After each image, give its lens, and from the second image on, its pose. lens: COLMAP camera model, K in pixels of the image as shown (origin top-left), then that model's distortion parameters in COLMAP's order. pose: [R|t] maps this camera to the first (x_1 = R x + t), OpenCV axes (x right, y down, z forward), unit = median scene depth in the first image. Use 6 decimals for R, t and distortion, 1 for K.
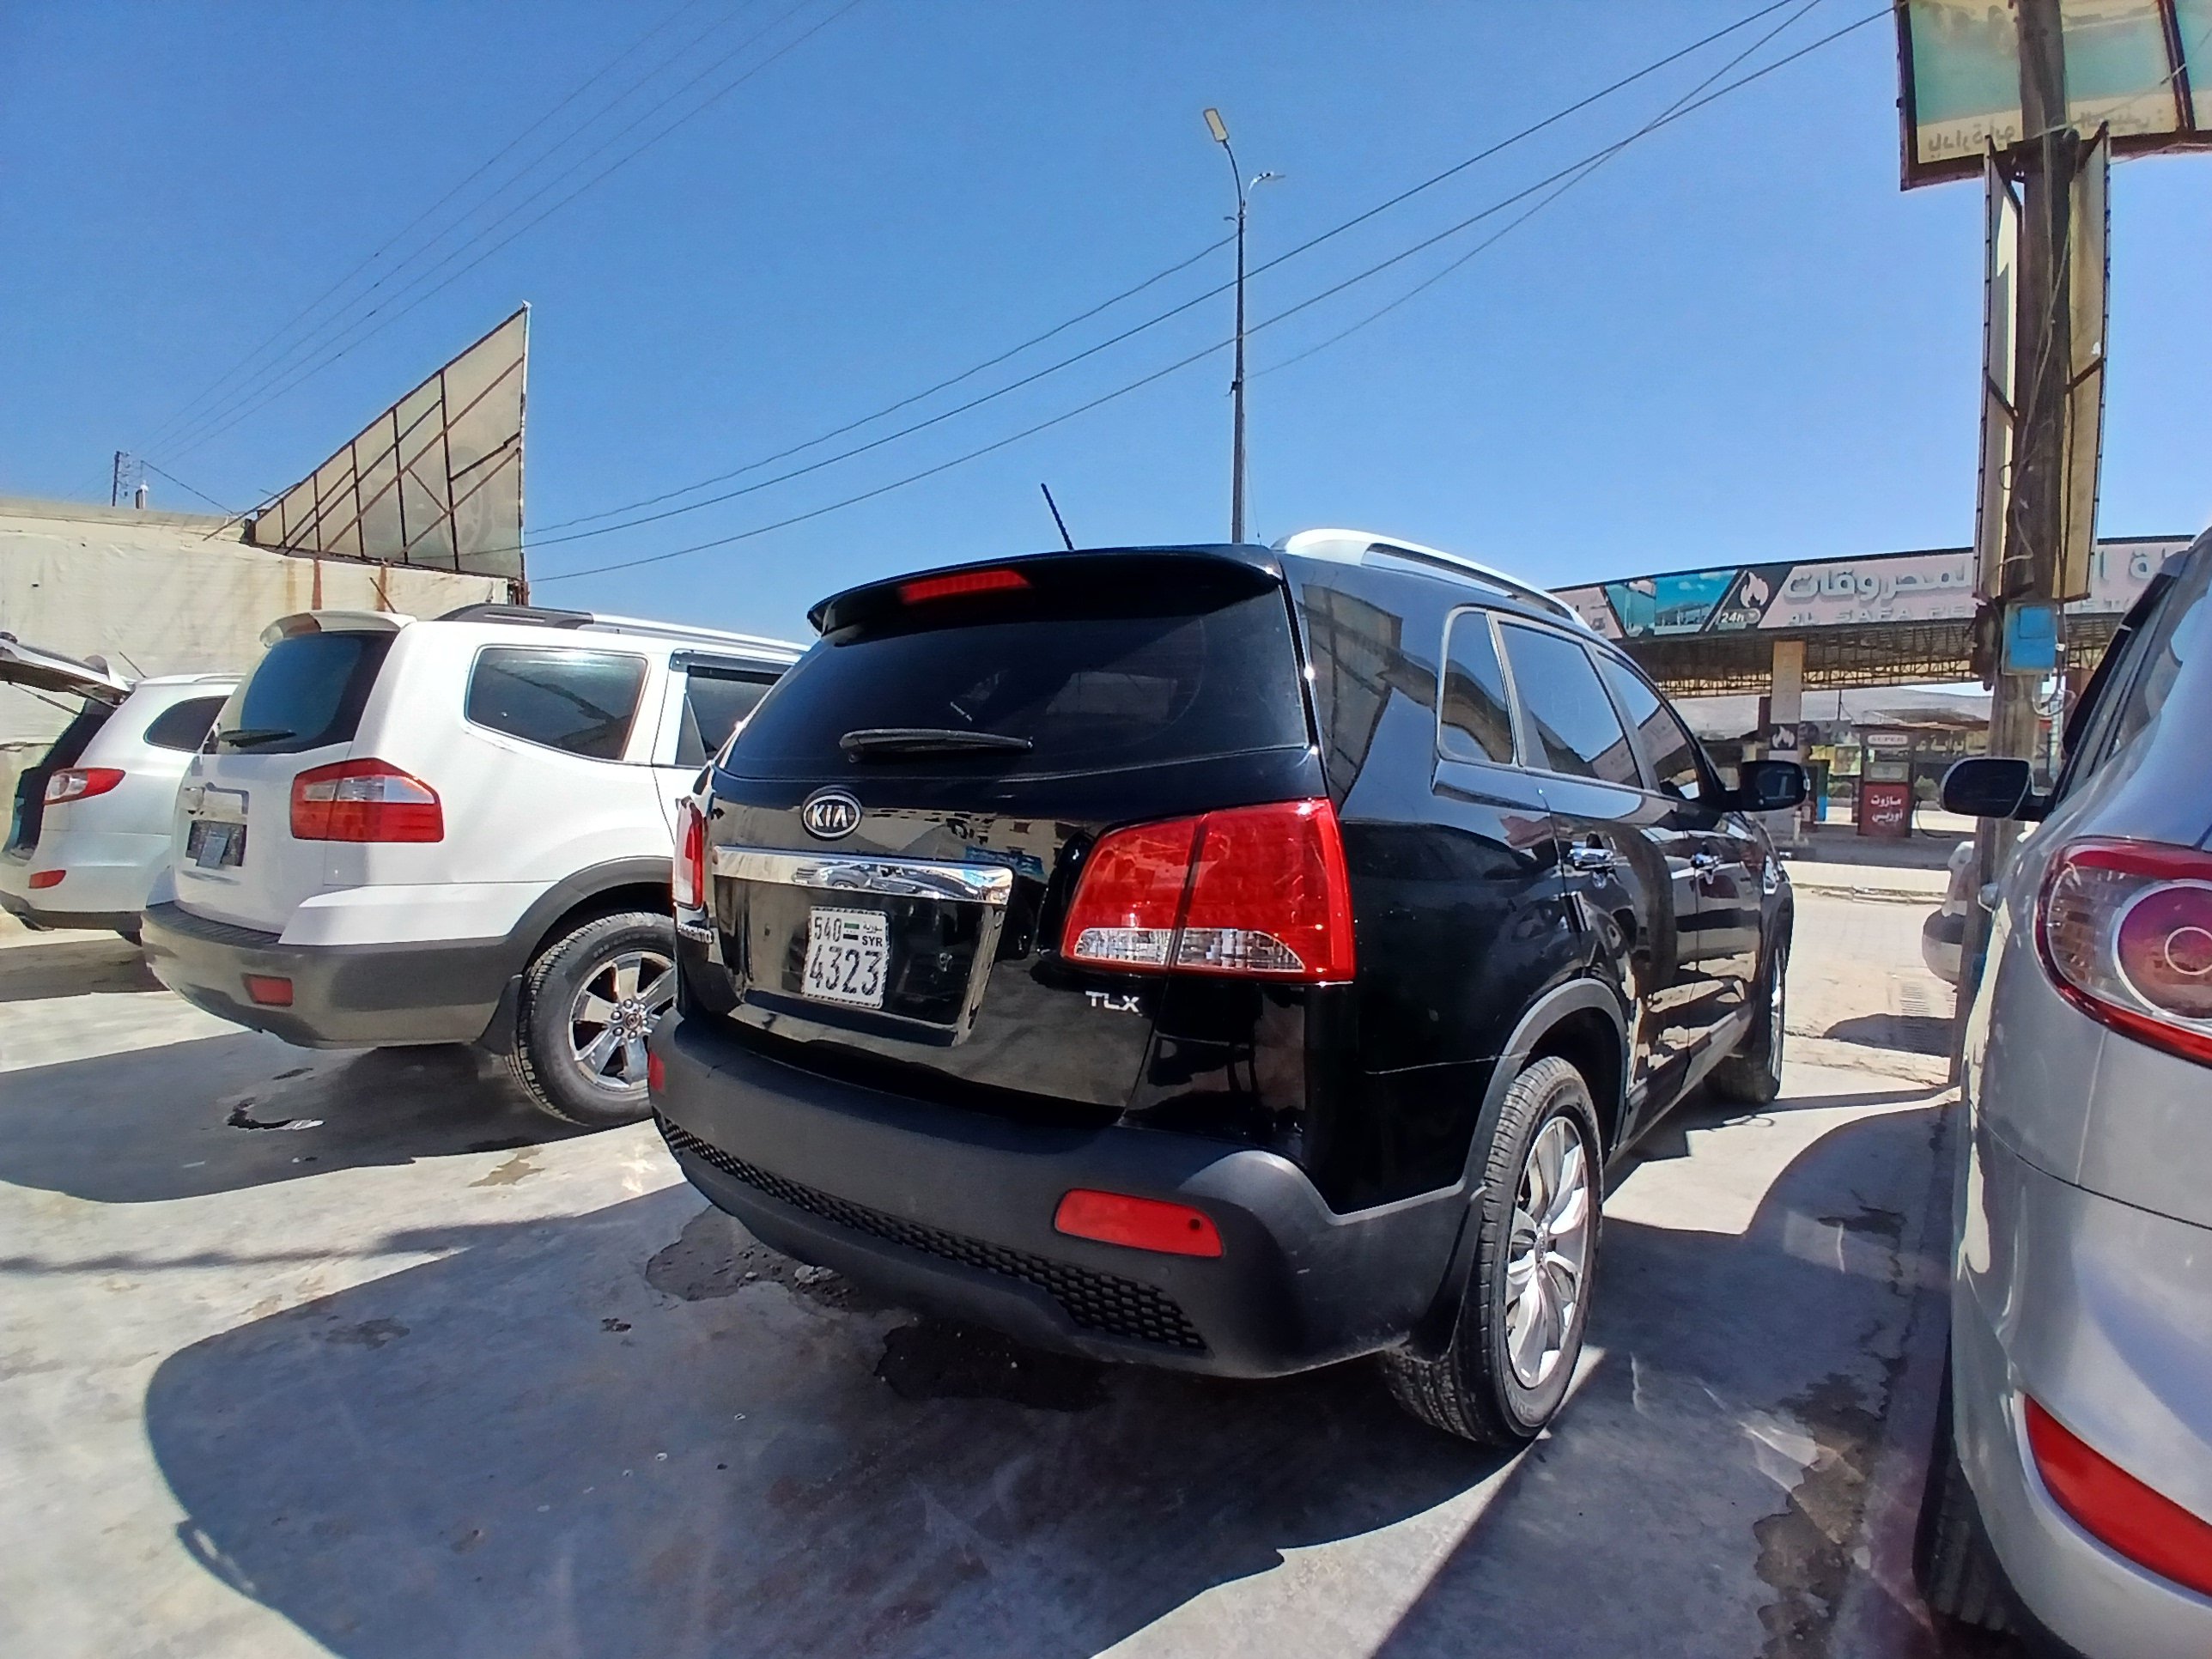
lens RADIAL K [[1130.2, 0, 1108.4], [0, 1130.2, 807.9], [0, 0, 1]] dist [-0.003650, -0.034376]
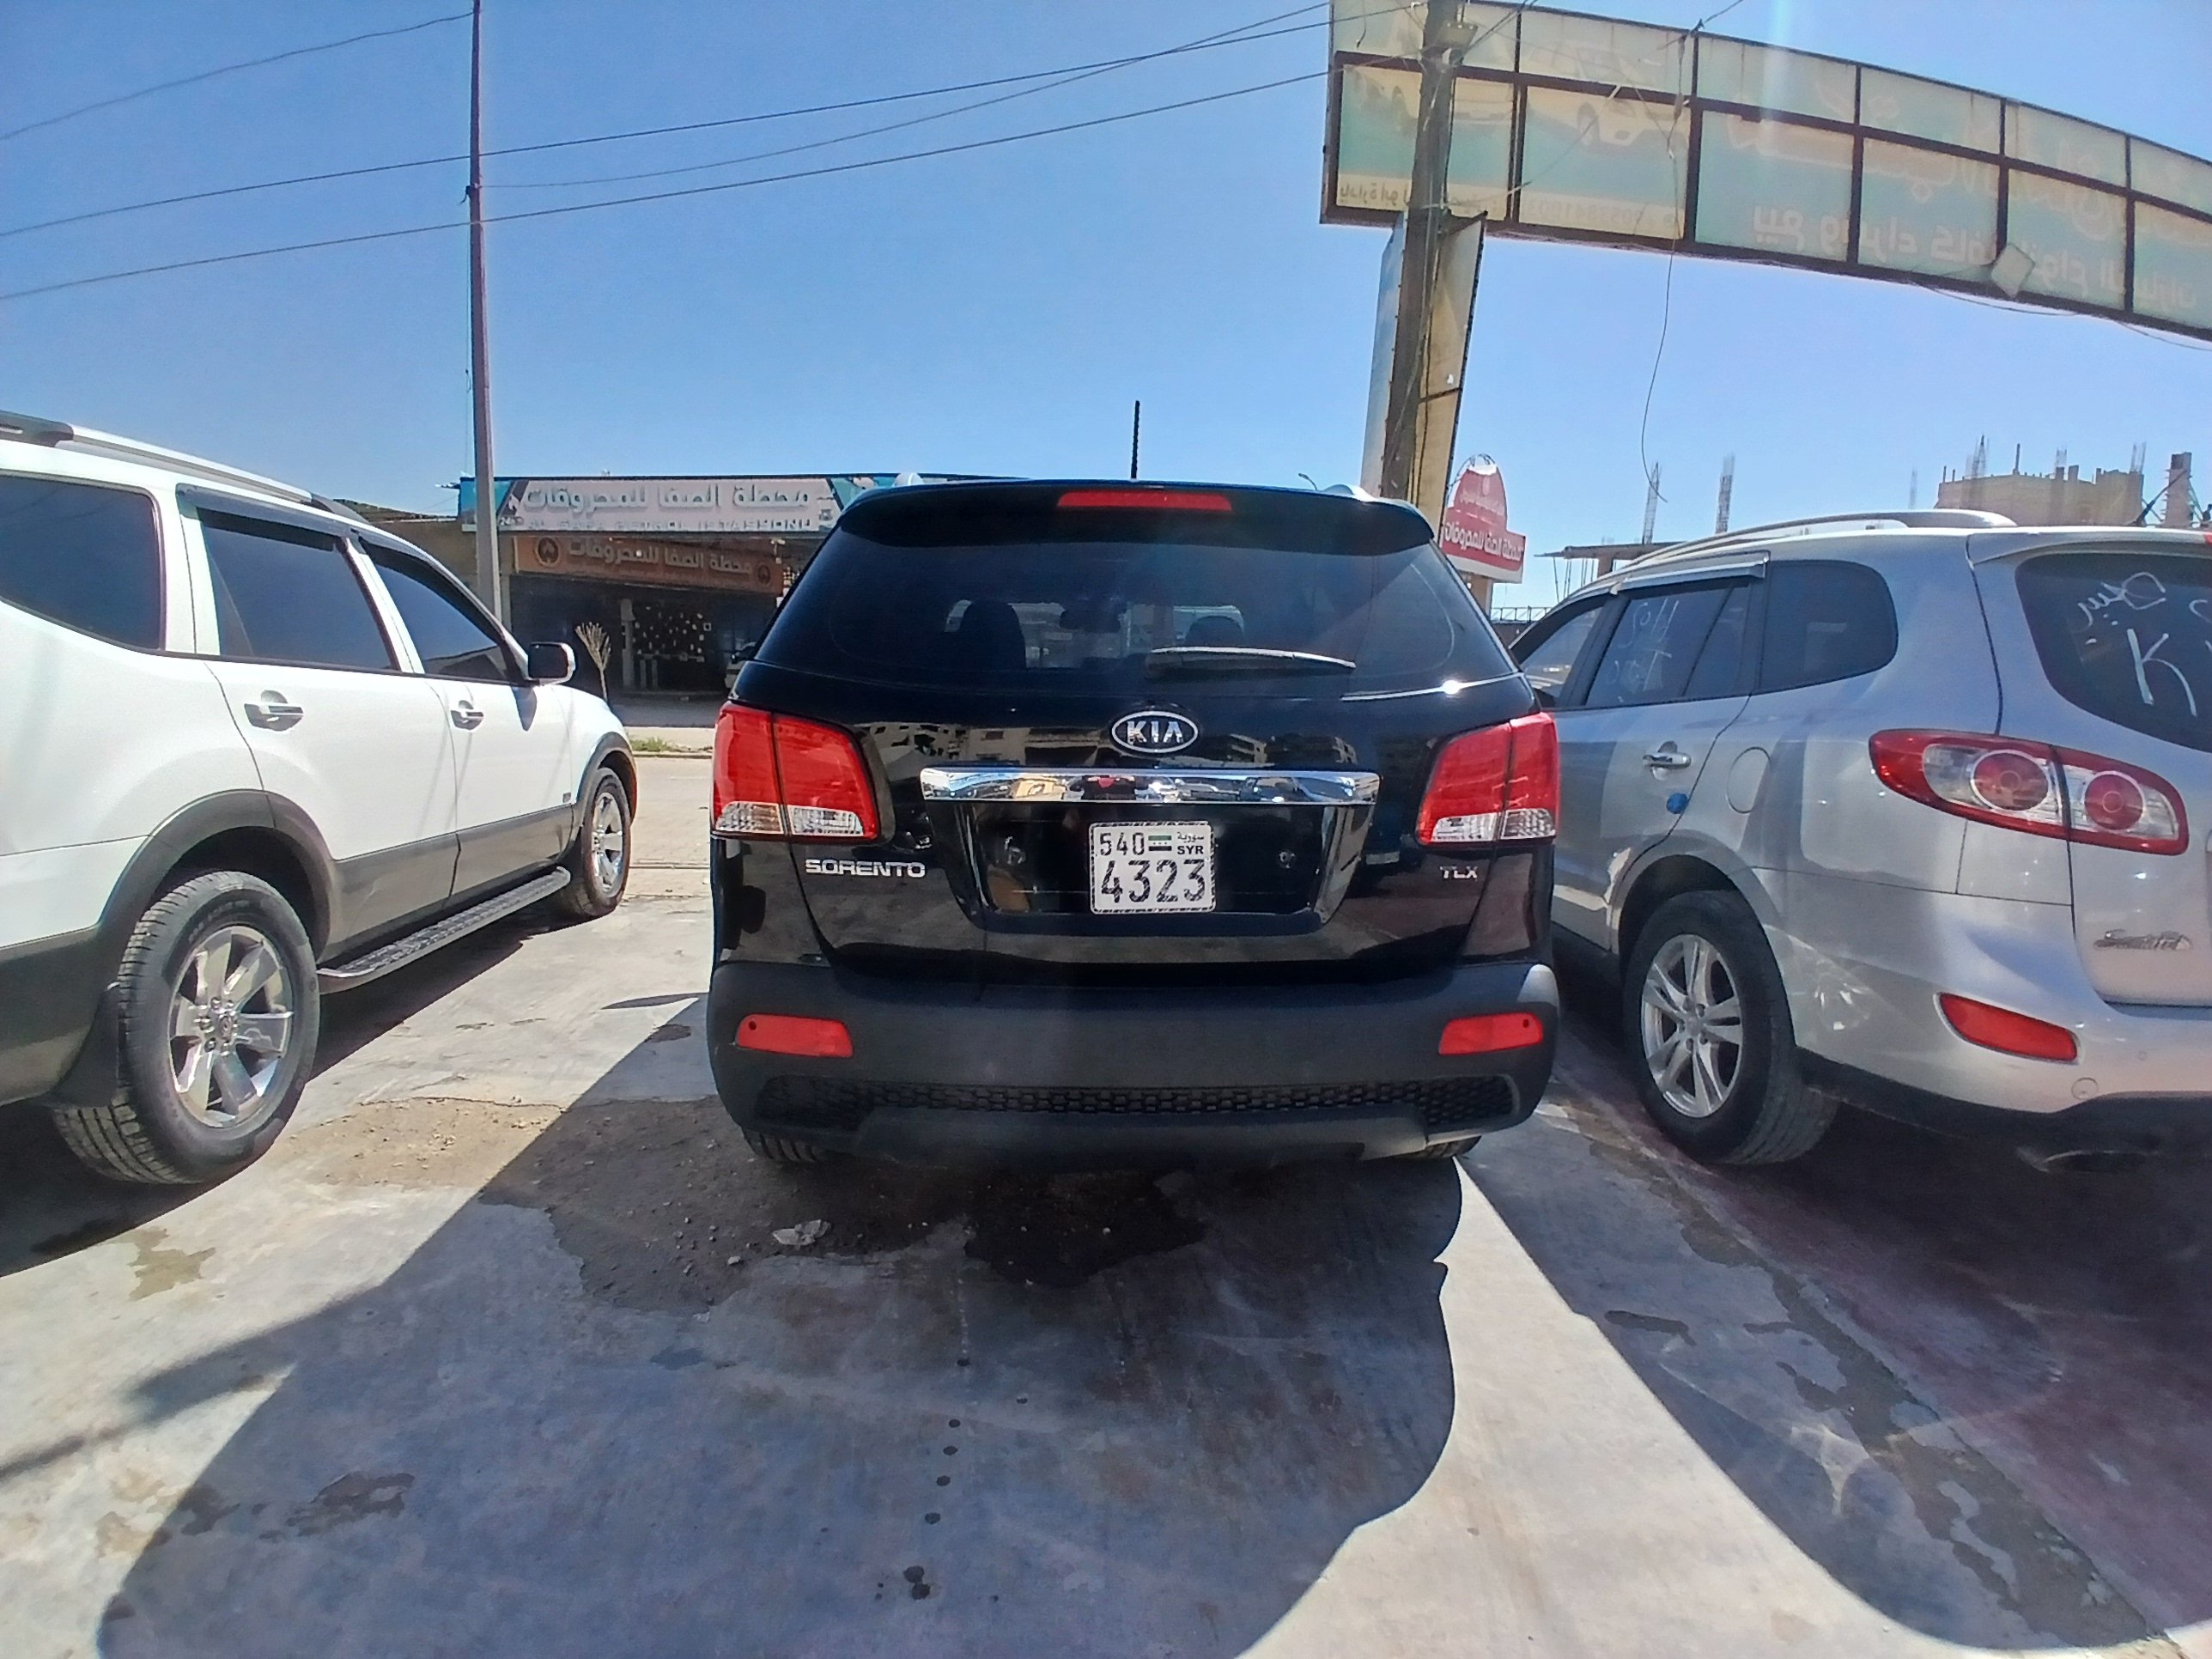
lens RADIAL K [[1130.2, 0, 1116.6], [0, 1130.2, 815.0], [0, 0, 1]] dist [-0.003650, -0.034376]
pose [[0.747800, -0.079794, 0.659112, -0.462748], [0.007506, 0.993704, 0.111785, -0.015661], [-0.663882, -0.078645, 0.743690, 0.129951]]
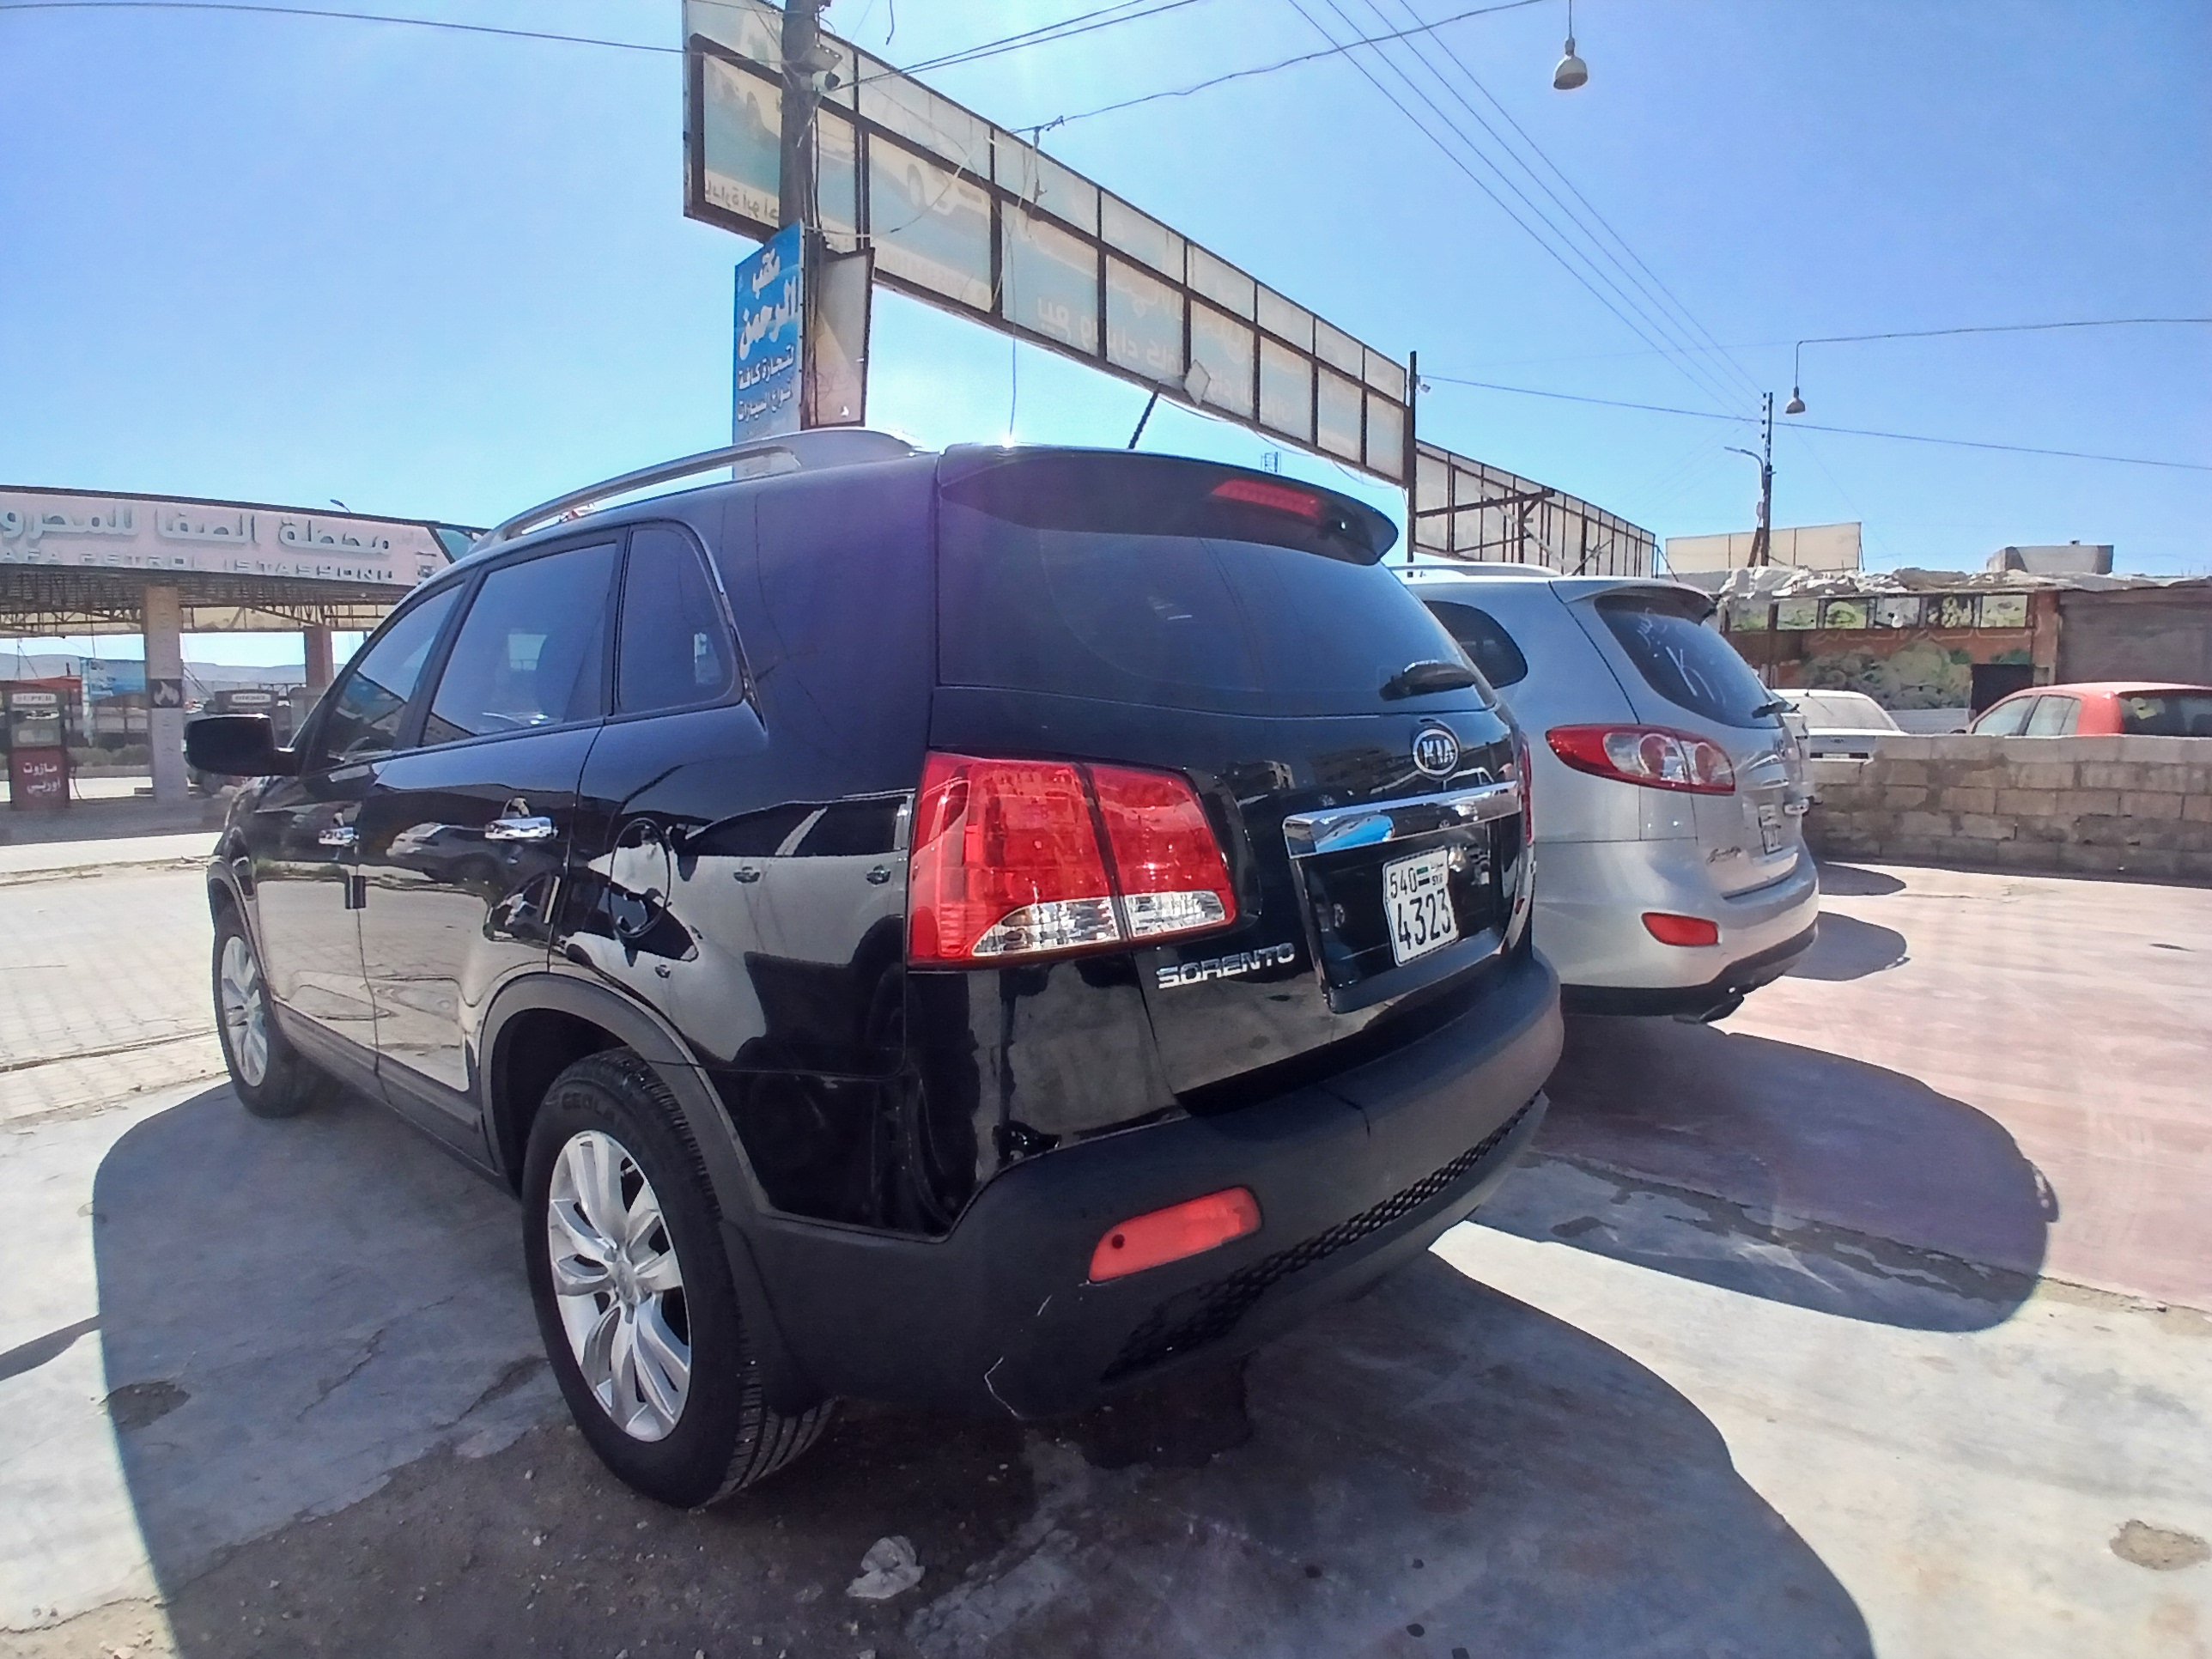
lens RADIAL K [[1130.2, 0, 1109.4], [0, 1130.2, 816.5], [0, 0, 1]] dist [-0.003650, -0.034376]
pose [[0.059891, -0.100036, 0.993180, -0.576256], [0.057302, 0.993670, 0.096630, -0.021938], [-0.996559, 0.051124, 0.065244, 0.591804]]
